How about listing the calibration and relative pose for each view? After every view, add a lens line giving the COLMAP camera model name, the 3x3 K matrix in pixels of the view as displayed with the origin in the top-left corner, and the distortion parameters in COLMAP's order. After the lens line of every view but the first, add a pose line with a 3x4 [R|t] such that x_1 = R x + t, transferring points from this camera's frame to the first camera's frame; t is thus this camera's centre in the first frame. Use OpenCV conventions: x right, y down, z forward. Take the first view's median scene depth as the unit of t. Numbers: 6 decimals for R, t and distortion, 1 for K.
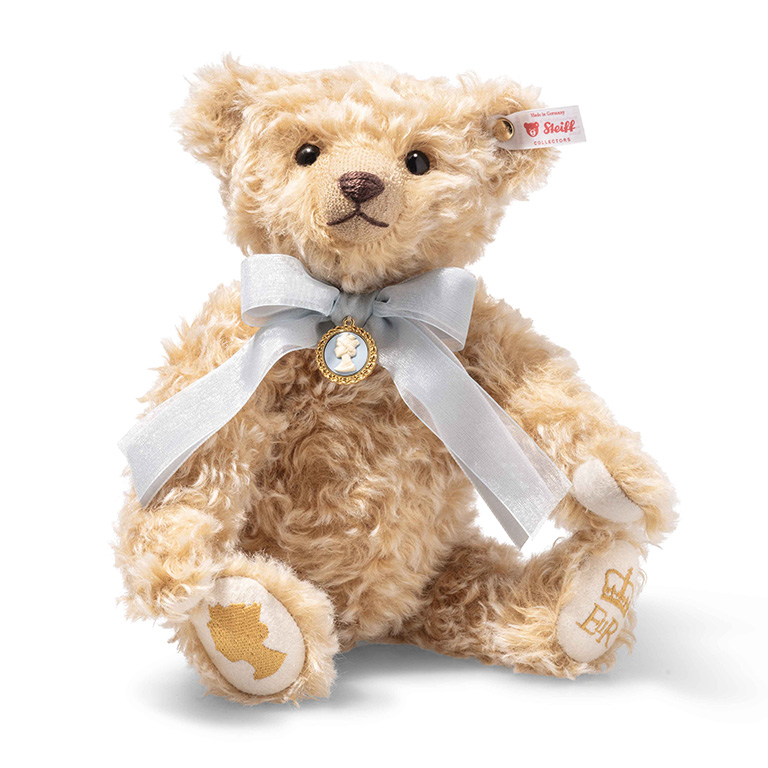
lens RADIAL K [[2968.8, 0, 384.0], [0, 2968.8, 384.0], [0, 0, 1]] dist [0.001256, 5.085508]
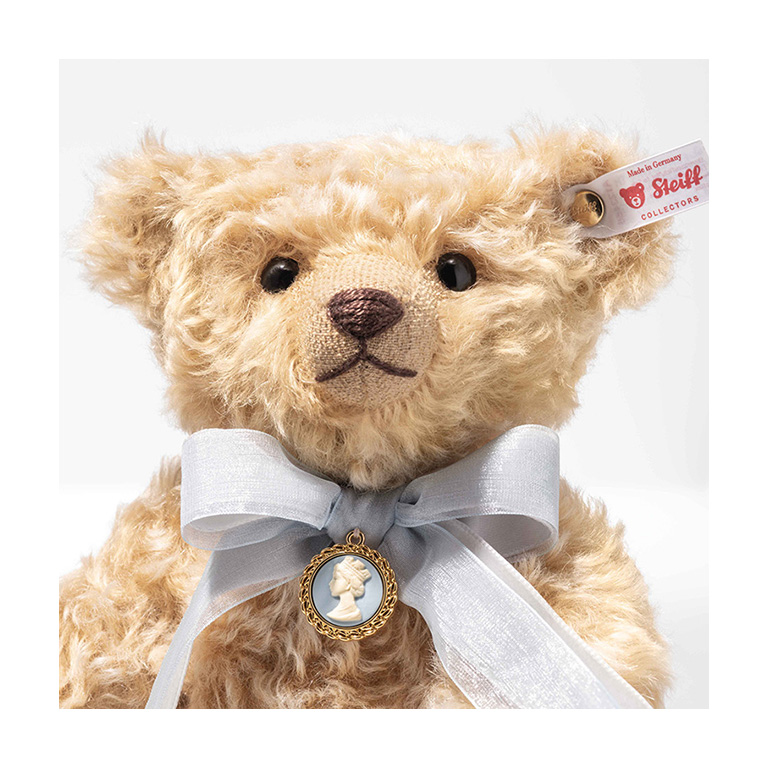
lens RADIAL K [[3082.3, 0, 384.0], [0, 3082.3, 384.0], [0, 0, 1]] dist [0.092043, 0.931096]
pose [[0.995978, -0.085640, -0.026339, 0.011255], [0.083471, 0.993710, -0.074650, -0.004278], [0.032566, 0.072151, 0.996862, 0.359352]]
